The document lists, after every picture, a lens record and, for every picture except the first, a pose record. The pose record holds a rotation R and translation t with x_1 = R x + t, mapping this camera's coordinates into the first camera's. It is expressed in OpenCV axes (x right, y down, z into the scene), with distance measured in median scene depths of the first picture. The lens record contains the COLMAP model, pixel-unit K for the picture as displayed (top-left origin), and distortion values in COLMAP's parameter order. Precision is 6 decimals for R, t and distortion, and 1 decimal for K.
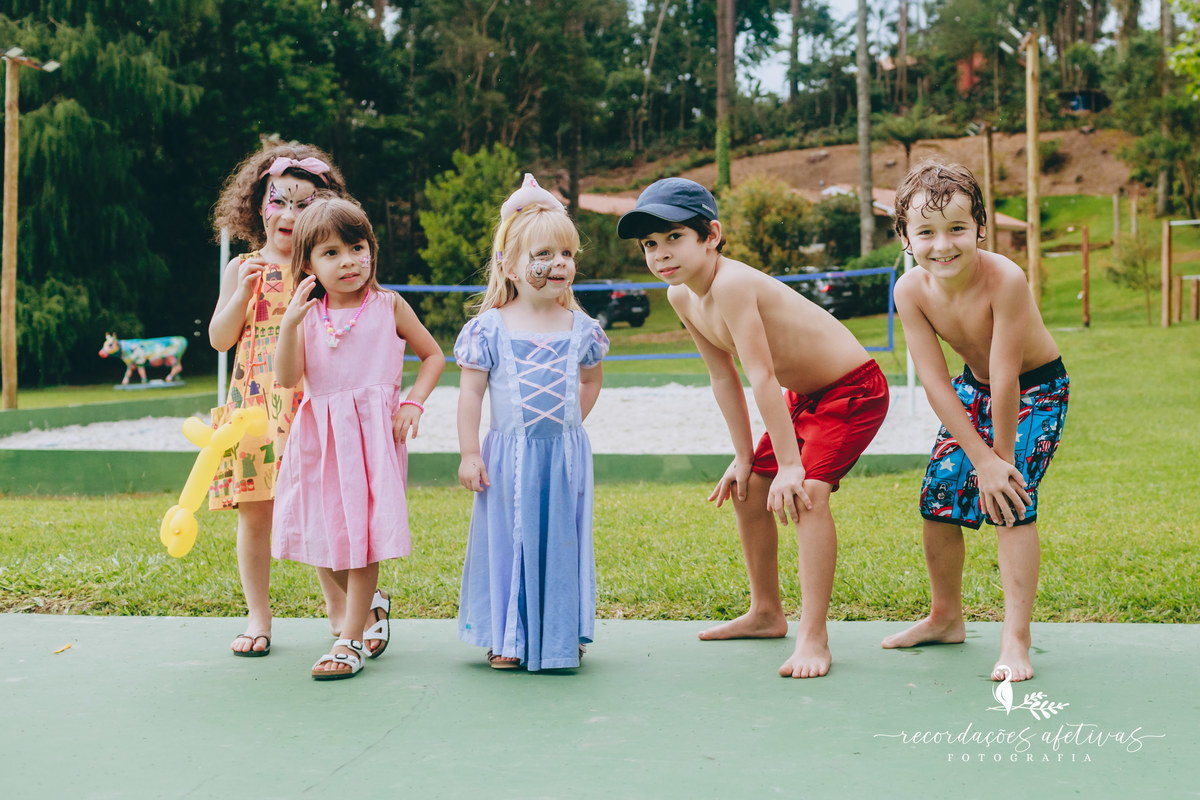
lens RADIAL K [[1185.4, 0, 599.3], [0, 1185.4, 398.0], [0, 0, 1]] dist [-0.044083, 0.000000]
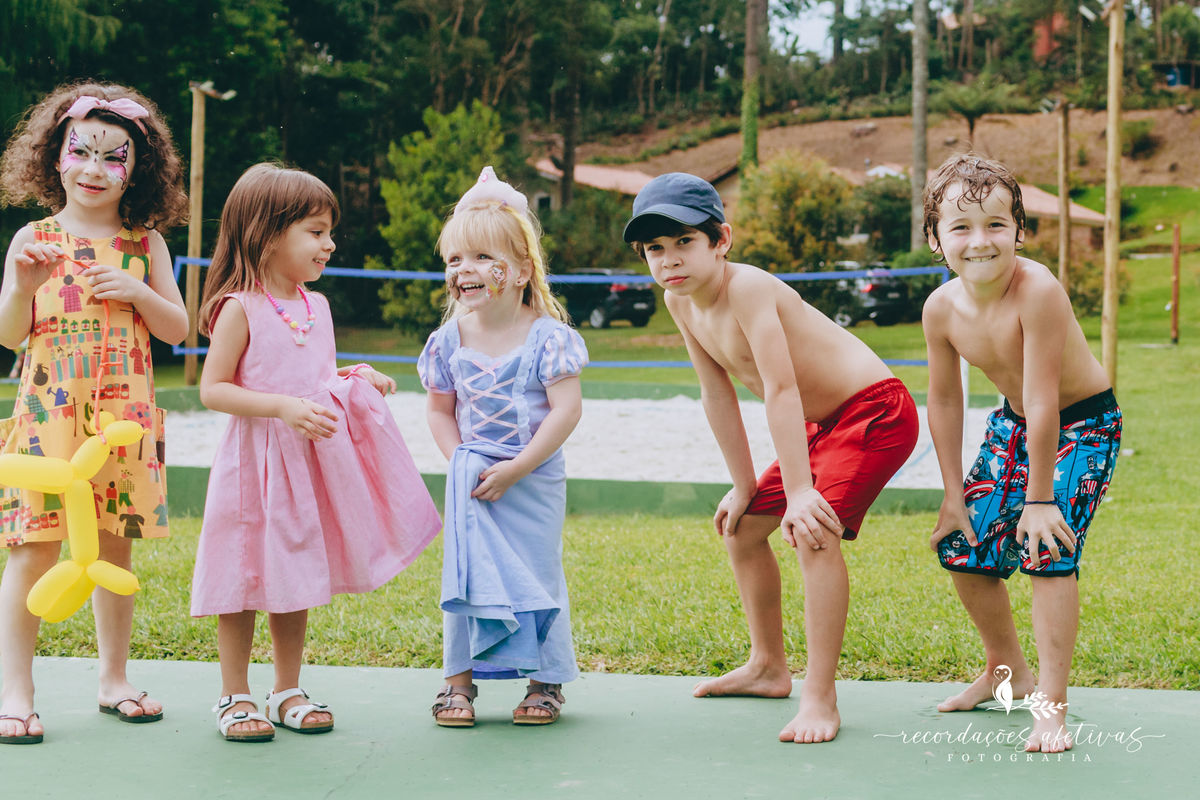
lens RADIAL K [[1185.4, 0, 635.0], [0, 1185.4, 457.1], [0, 0, 1]] dist [-0.044083, 0.000000]
pose [[0.997614, 0.030773, 0.061802, -0.019449], [-0.031725, 0.999392, 0.014487, 0.018750], [-0.061319, -0.016413, 0.997983, 0.162366]]
